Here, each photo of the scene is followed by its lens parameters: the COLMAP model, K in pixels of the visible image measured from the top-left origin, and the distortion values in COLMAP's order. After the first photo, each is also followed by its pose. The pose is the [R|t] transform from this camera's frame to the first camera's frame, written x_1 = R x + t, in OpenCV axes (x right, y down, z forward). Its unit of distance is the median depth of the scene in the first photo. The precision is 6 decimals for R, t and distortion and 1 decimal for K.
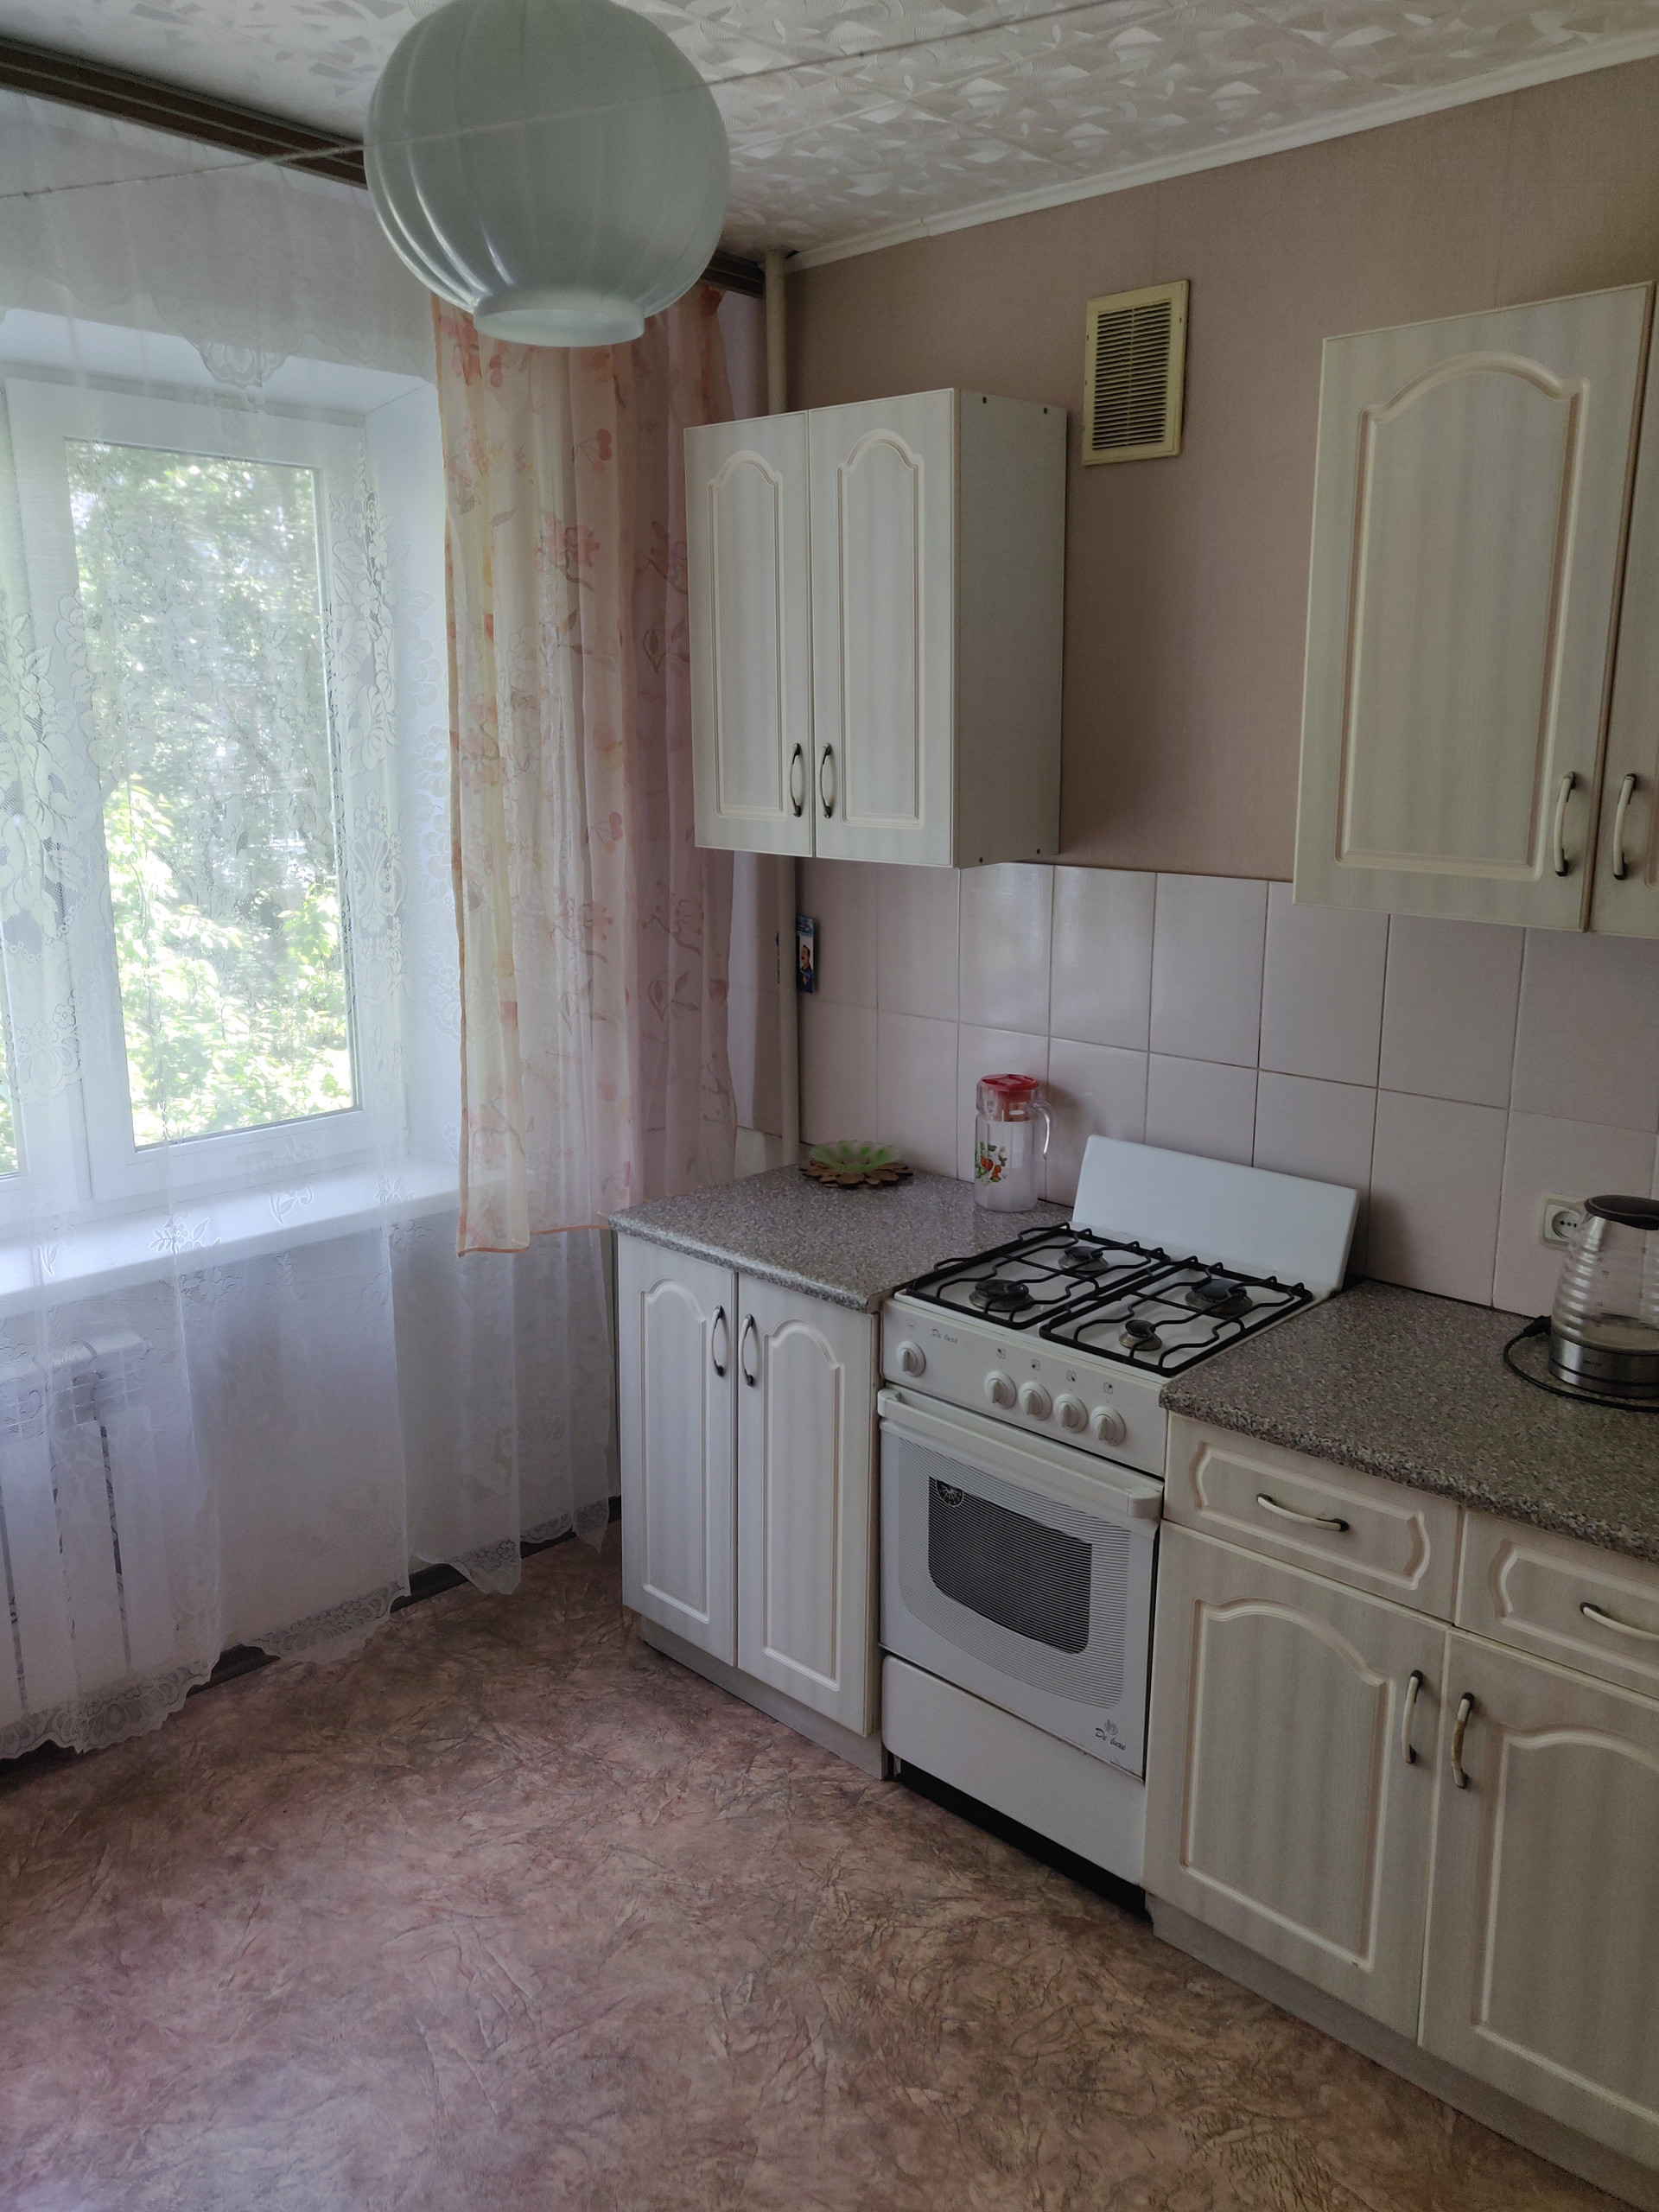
lens RADIAL K [[1754.5, 0, 815.5], [0, 1754.5, 1102.3], [0, 0, 1]] dist [-0.032690, 0.114620]
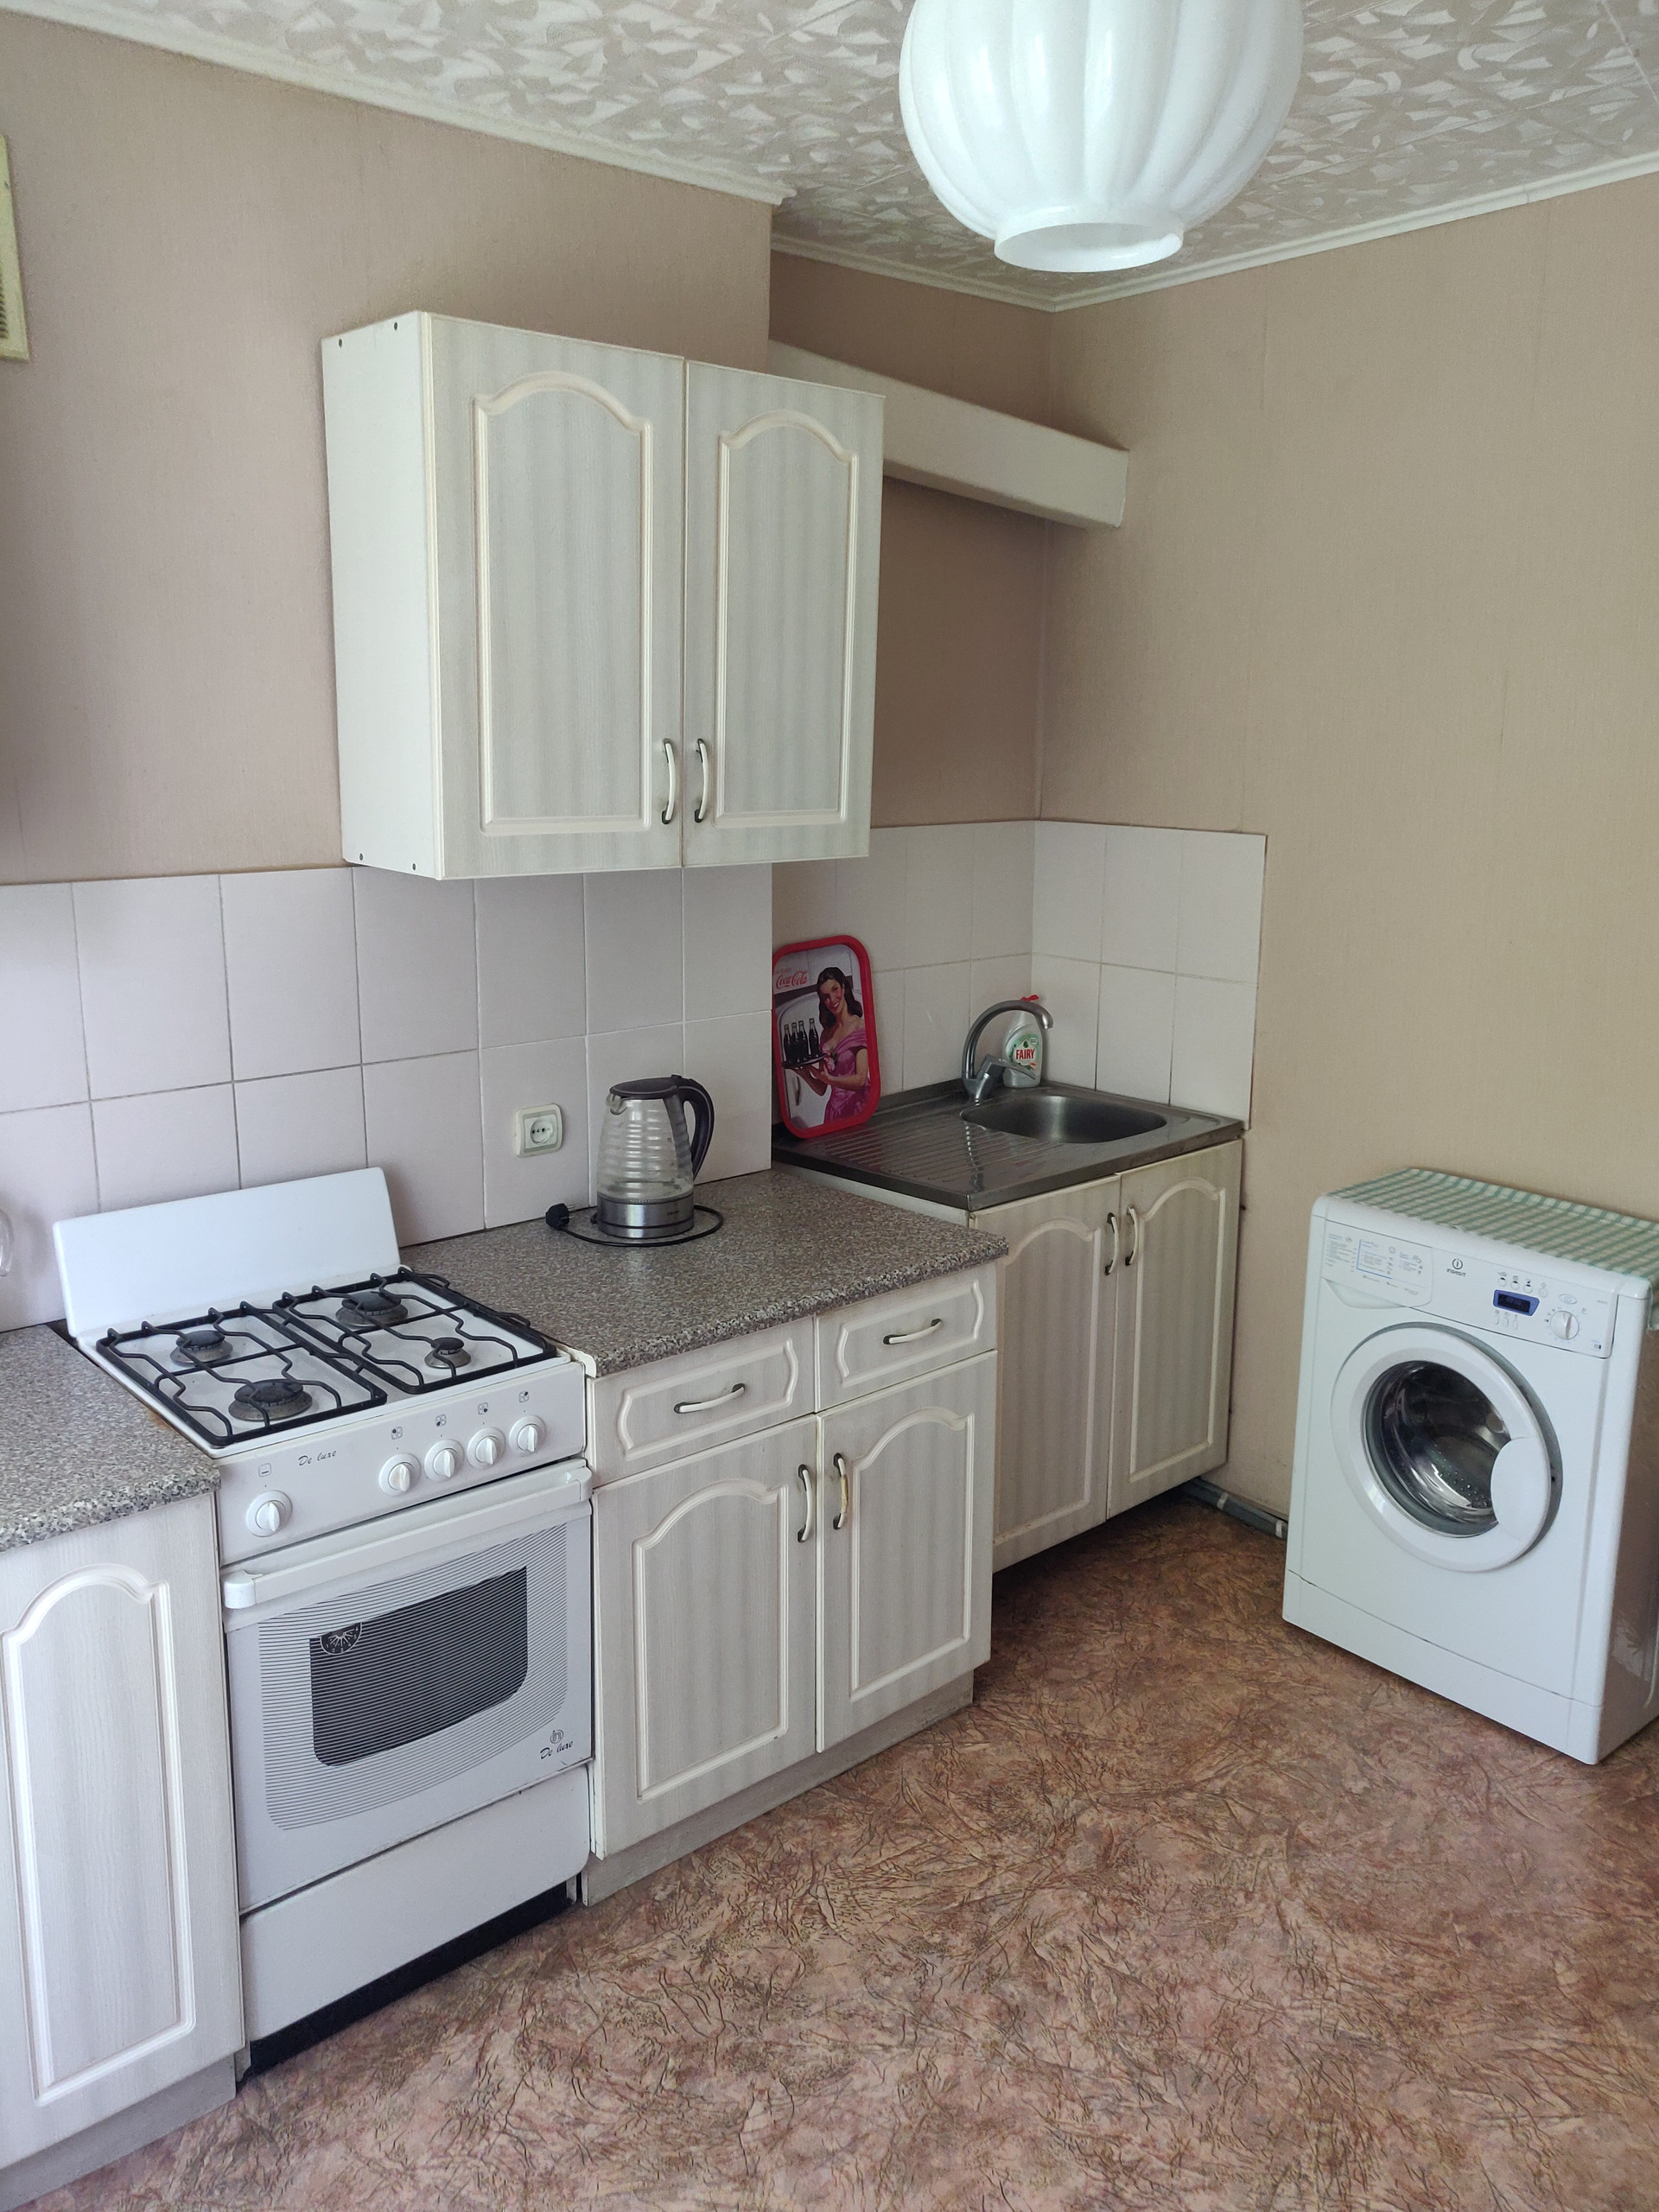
lens RADIAL K [[1730.9, 0, 829.5], [0, 1730.9, 1106.0], [0, 0, 1]] dist [-0.038703, 0.103039]
pose [[0.067573, -0.213539, 0.974595, -0.710647], [0.214614, 0.957072, 0.194819, -0.135983], [-0.974359, 0.195998, 0.110500, 0.716092]]
